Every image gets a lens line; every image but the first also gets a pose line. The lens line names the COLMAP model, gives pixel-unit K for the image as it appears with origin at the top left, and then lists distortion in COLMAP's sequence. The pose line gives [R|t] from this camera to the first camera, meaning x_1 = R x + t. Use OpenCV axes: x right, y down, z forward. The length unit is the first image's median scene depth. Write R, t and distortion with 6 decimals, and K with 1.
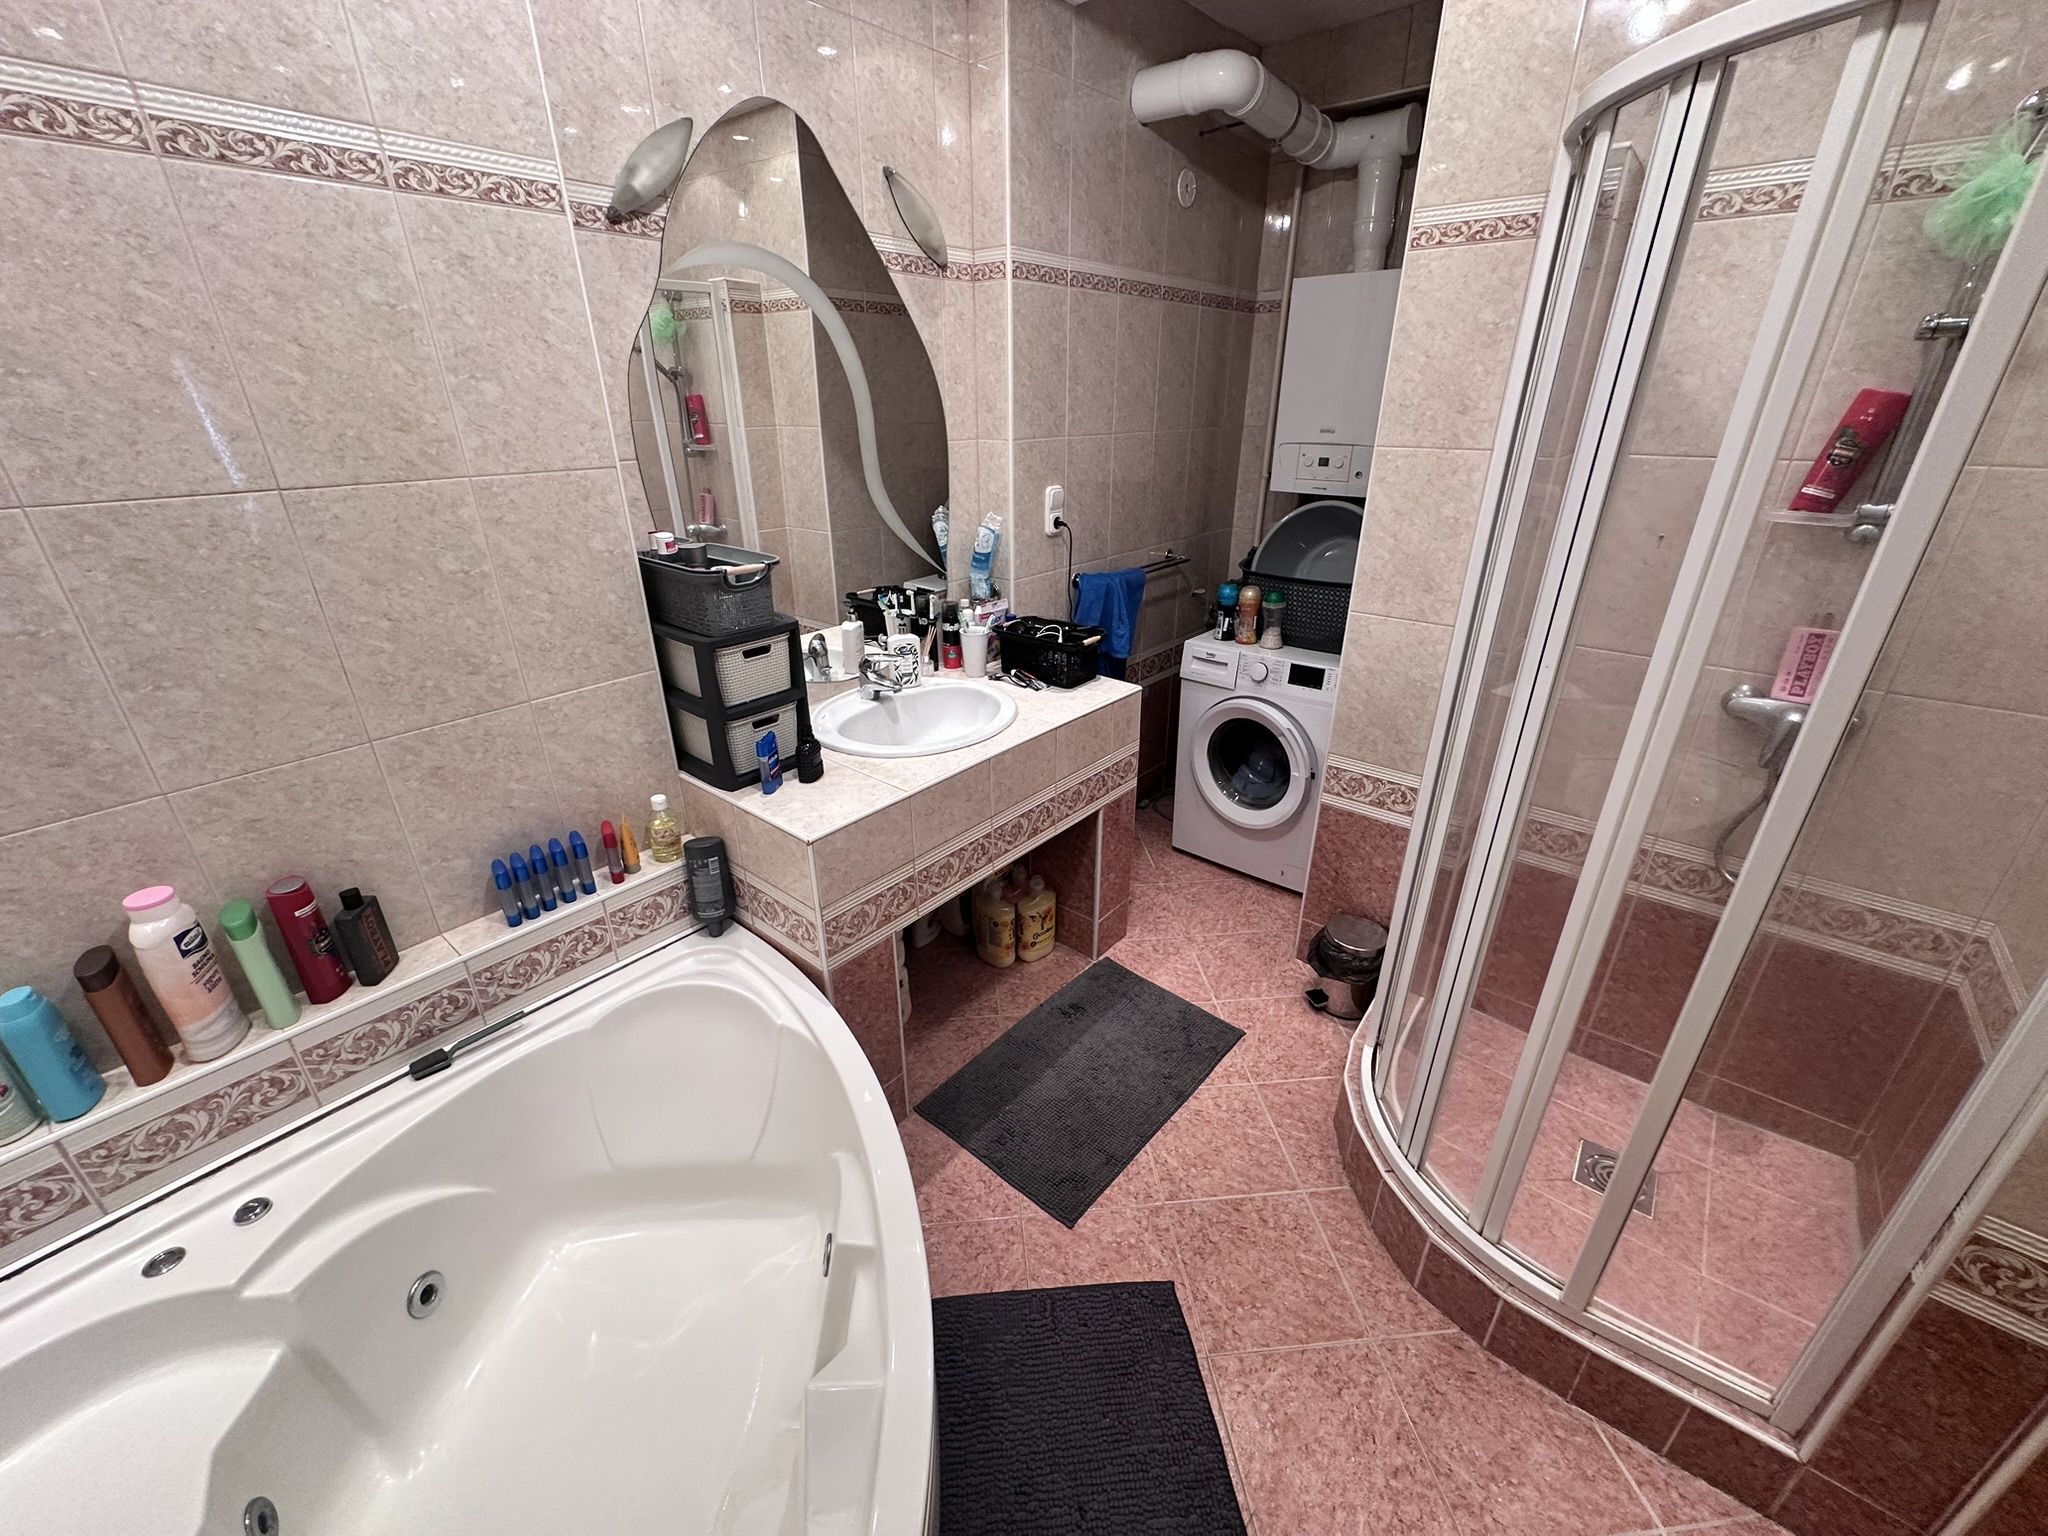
lens RADIAL K [[815.9, 0, 1023.0], [0, 815.9, 766.9], [0, 0, 1]] dist [-0.002856, -0.000073]
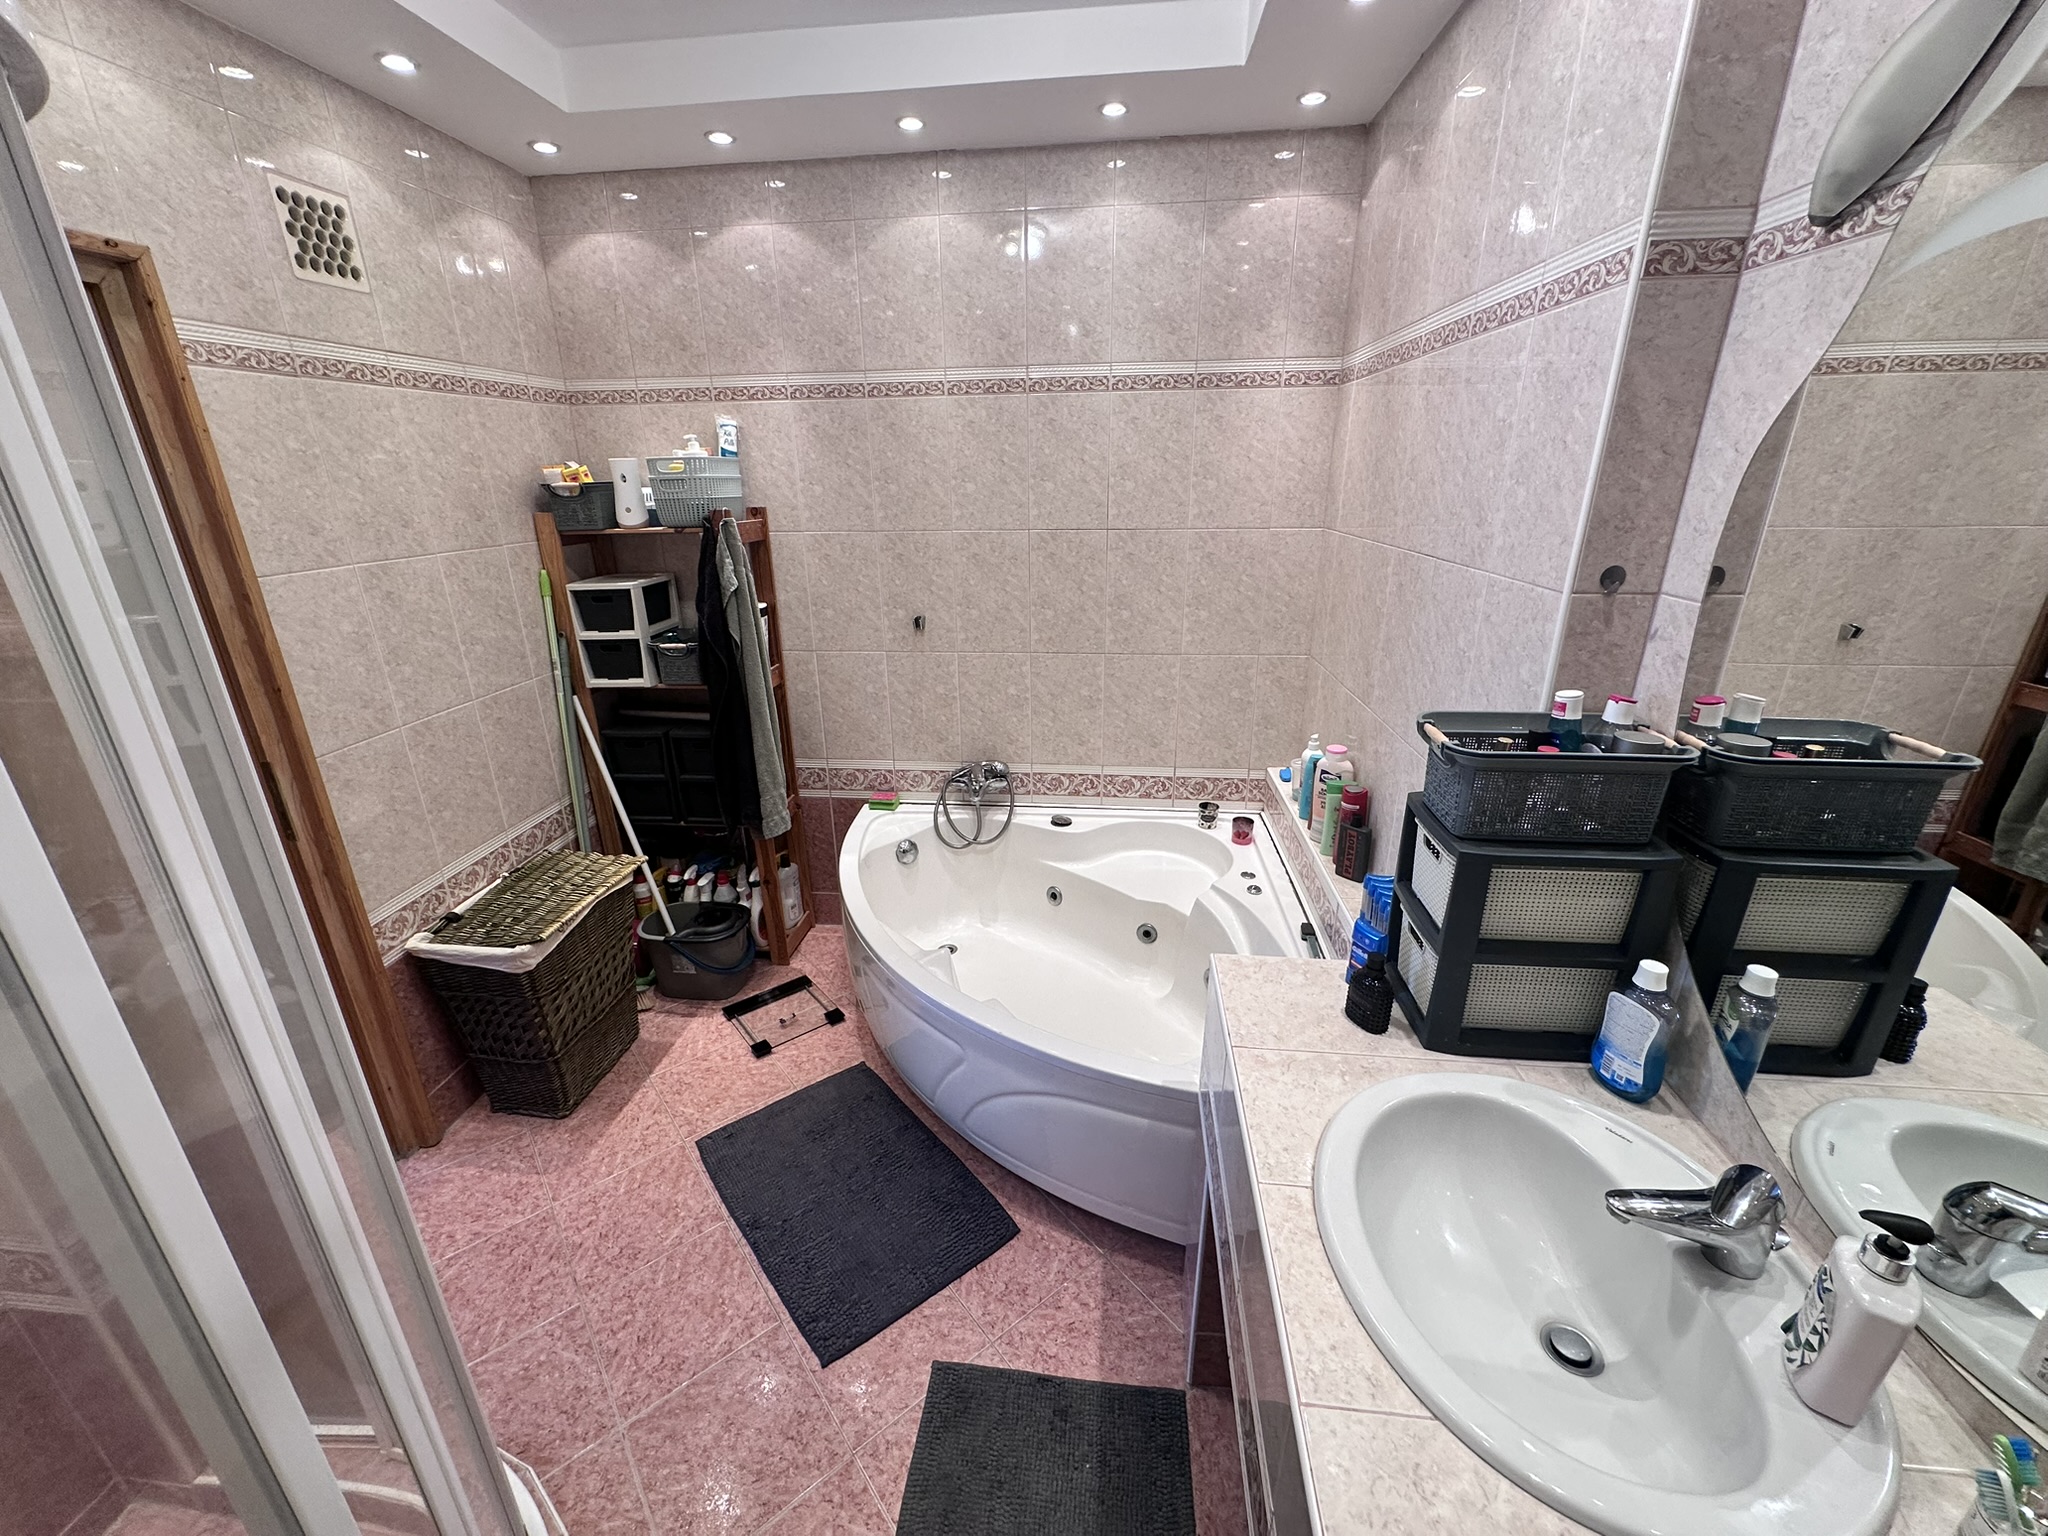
lens RADIAL K [[815.9, 0, 1023.0], [0, 815.9, 766.9], [0, 0, 1]] dist [-0.002856, -0.000073]
pose [[-0.829069, 0.220251, -0.513939, 0.341542], [-0.210569, 0.728497, 0.651884, -0.626729], [0.517981, 0.648677, -0.557596, 1.236299]]
